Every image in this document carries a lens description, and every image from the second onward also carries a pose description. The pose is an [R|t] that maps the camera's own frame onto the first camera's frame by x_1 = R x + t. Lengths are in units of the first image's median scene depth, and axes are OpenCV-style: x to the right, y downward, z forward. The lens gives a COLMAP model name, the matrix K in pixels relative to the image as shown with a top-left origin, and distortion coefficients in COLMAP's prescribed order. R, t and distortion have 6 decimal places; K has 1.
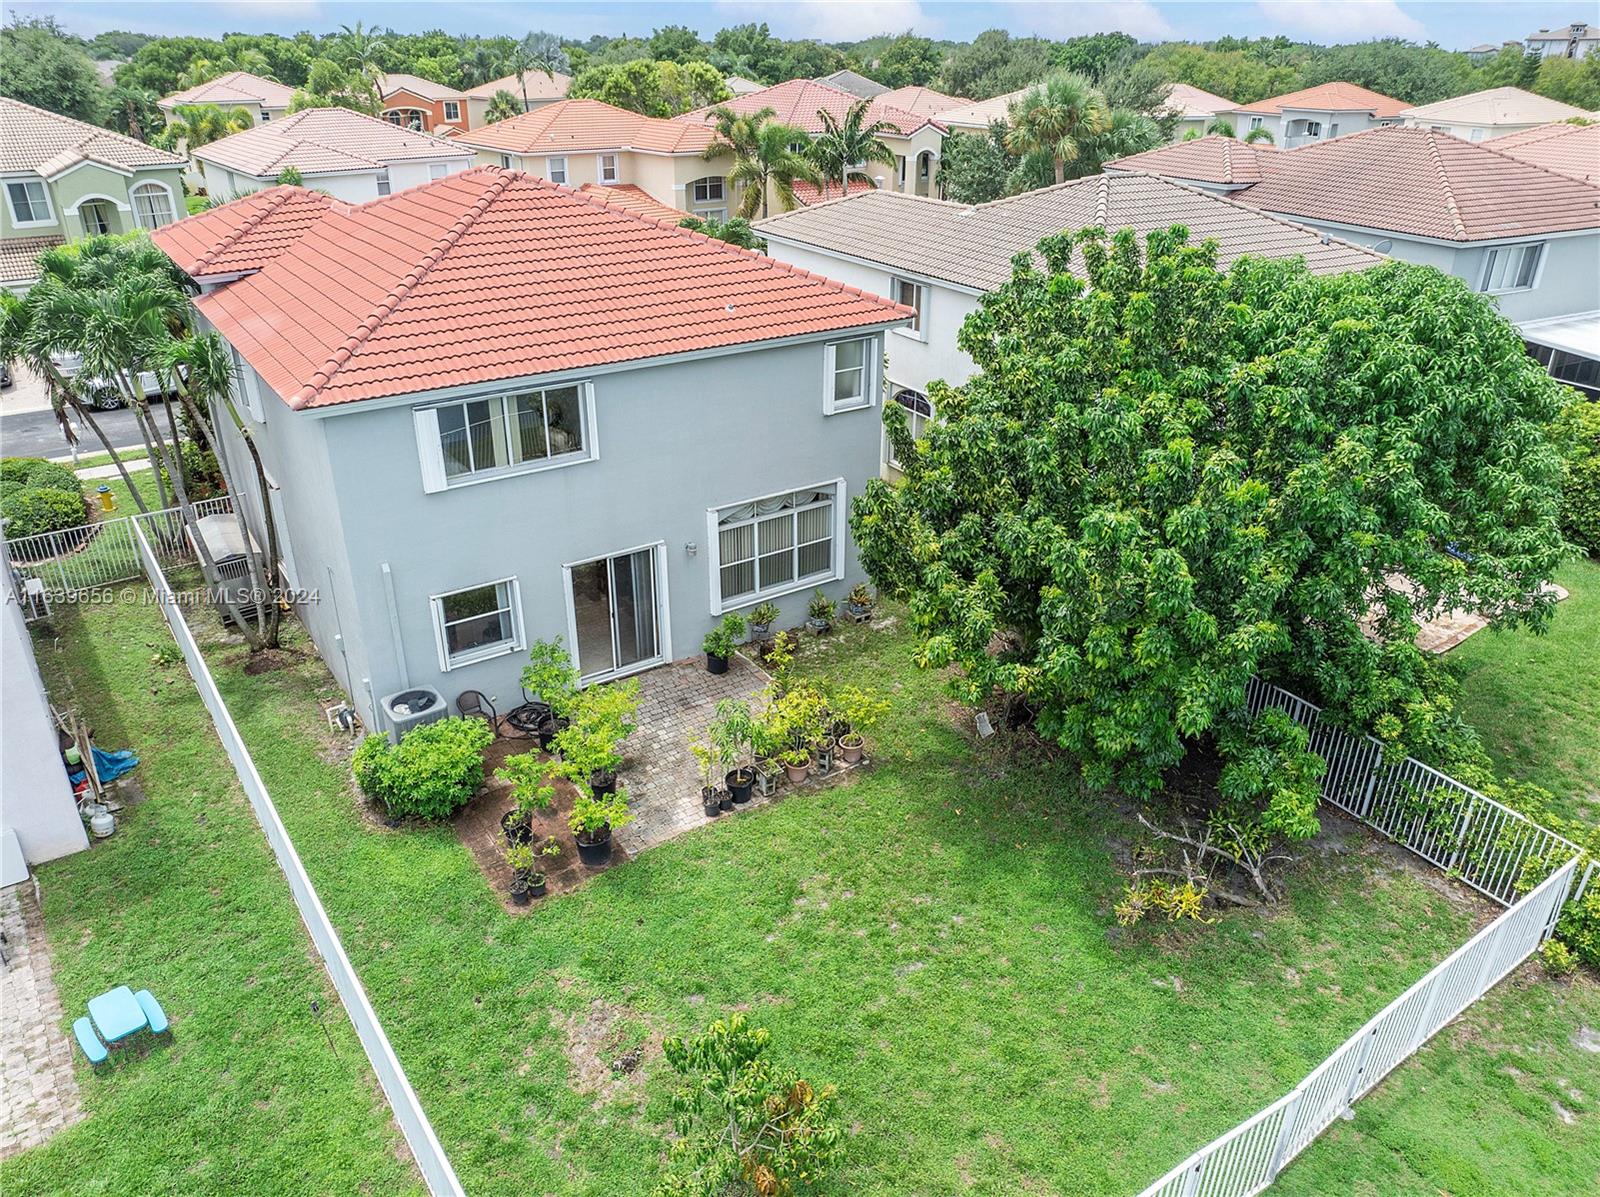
lens RADIAL K [[1126.5, 0, 800.0], [0, 1126.5, 598.5], [0, 0, 1]] dist [-0.047351, -0.000440]
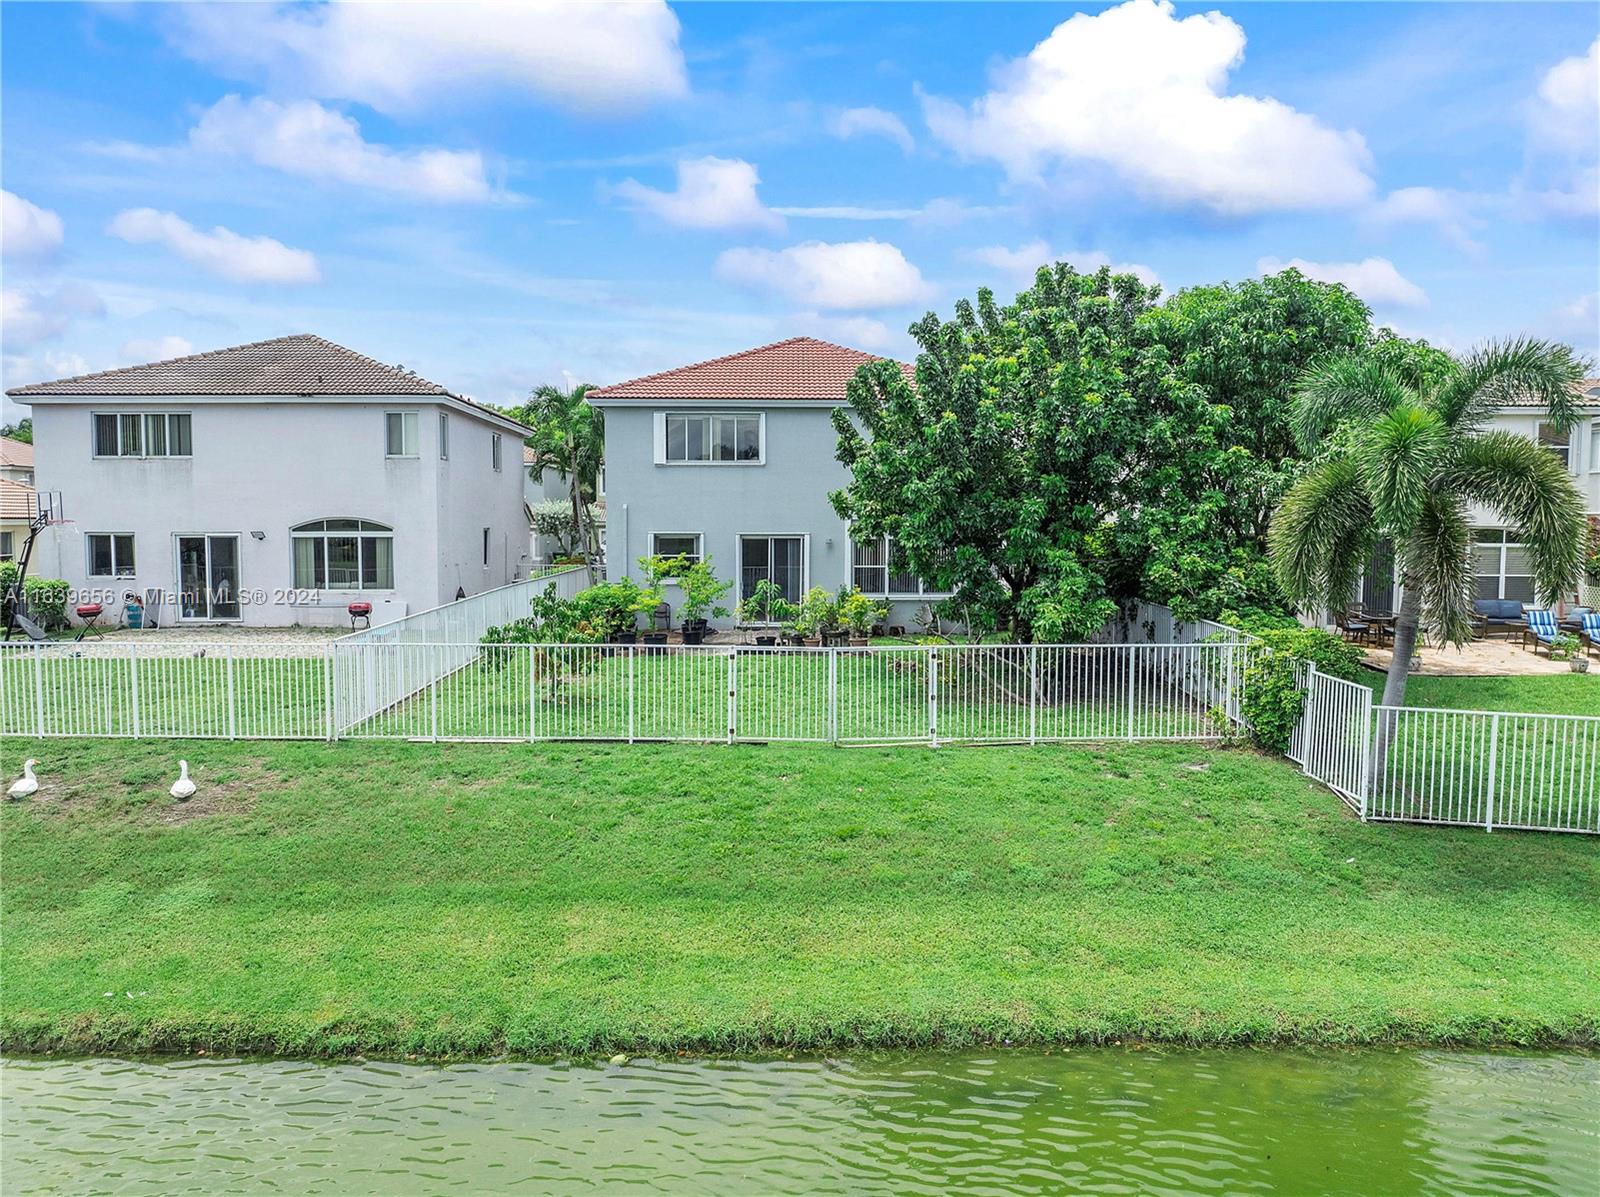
lens RADIAL K [[1126.5, 0, 800.0], [0, 1126.5, 598.5], [0, 0, 1]] dist [-0.047351, -0.000440]
pose [[0.822944, 0.035883, -0.566989, 0.758886], [-0.248603, 0.920126, -0.302598, 0.510911], [0.510843, 0.389976, 0.766132, -0.102363]]
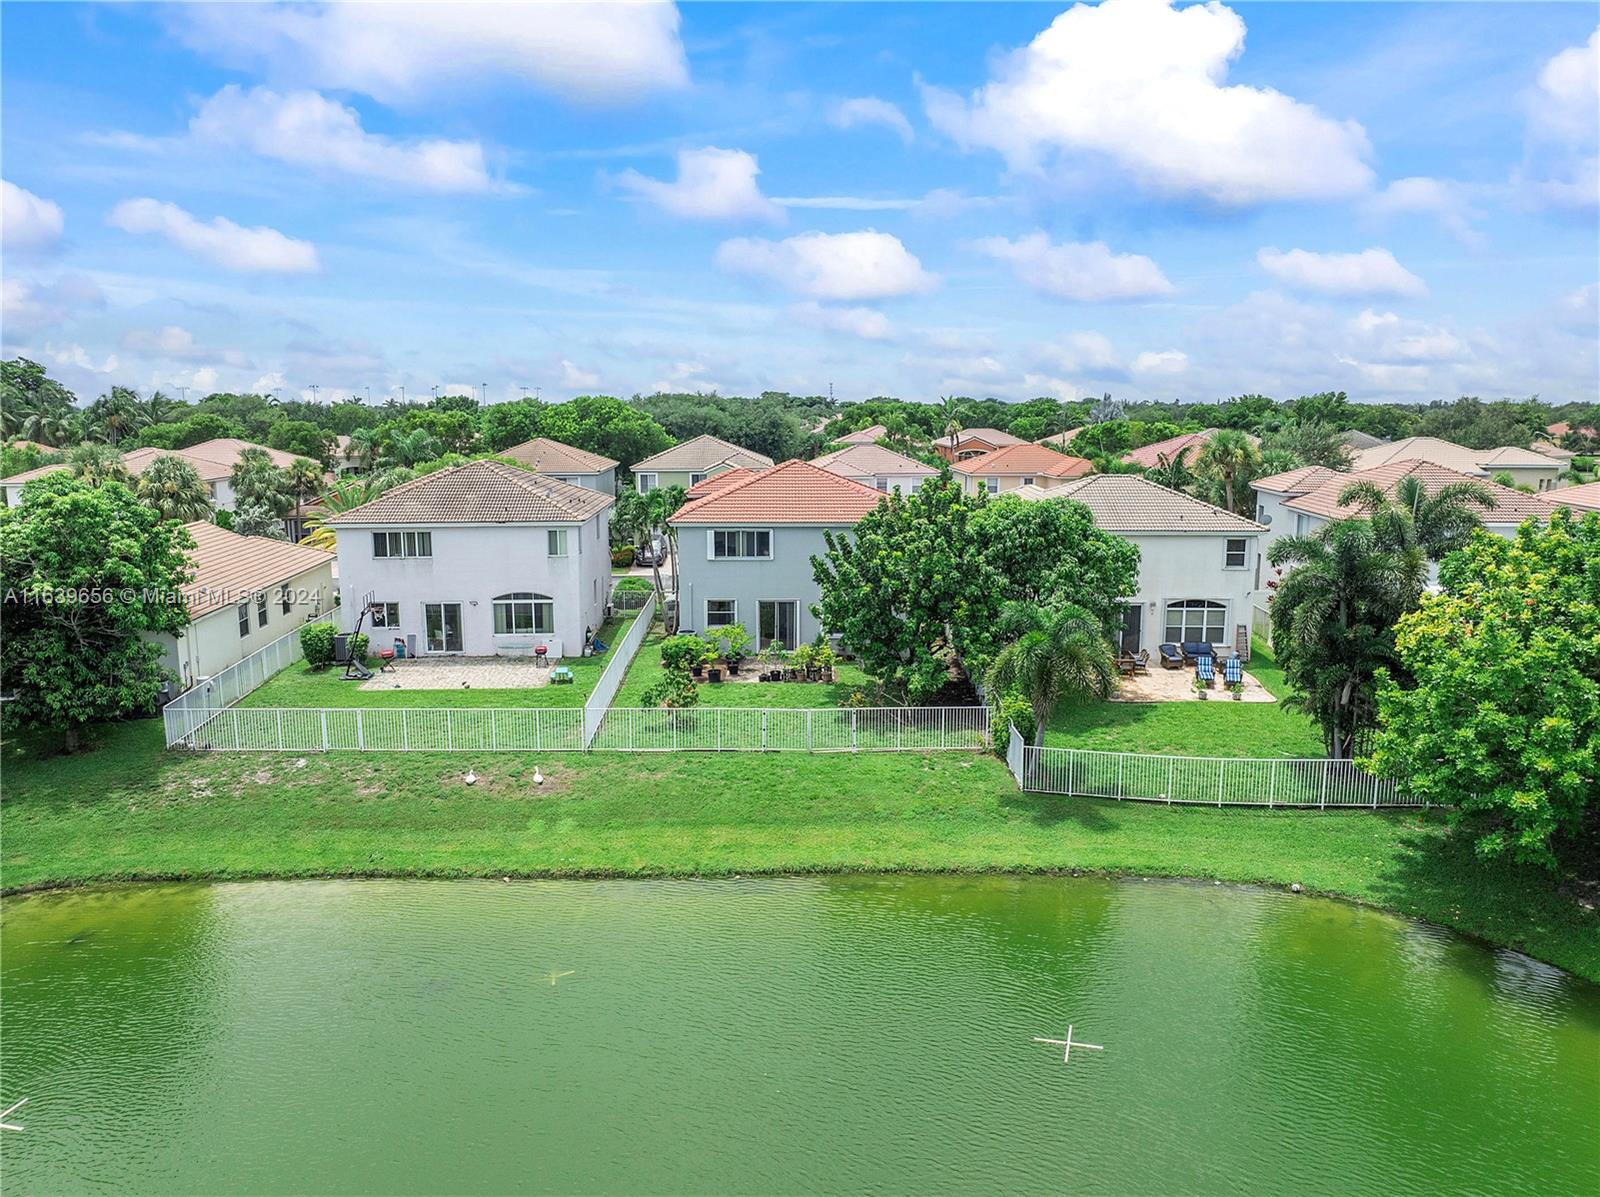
lens RADIAL K [[1126.5, 0, 800.0], [0, 1126.5, 598.5], [0, 0, 1]] dist [-0.047351, -0.000440]
pose [[0.826631, 0.086511, -0.556055, 1.358577], [-0.243754, 0.945651, -0.215241, 0.518338], [0.507213, 0.313466, 0.802792, -1.067930]]
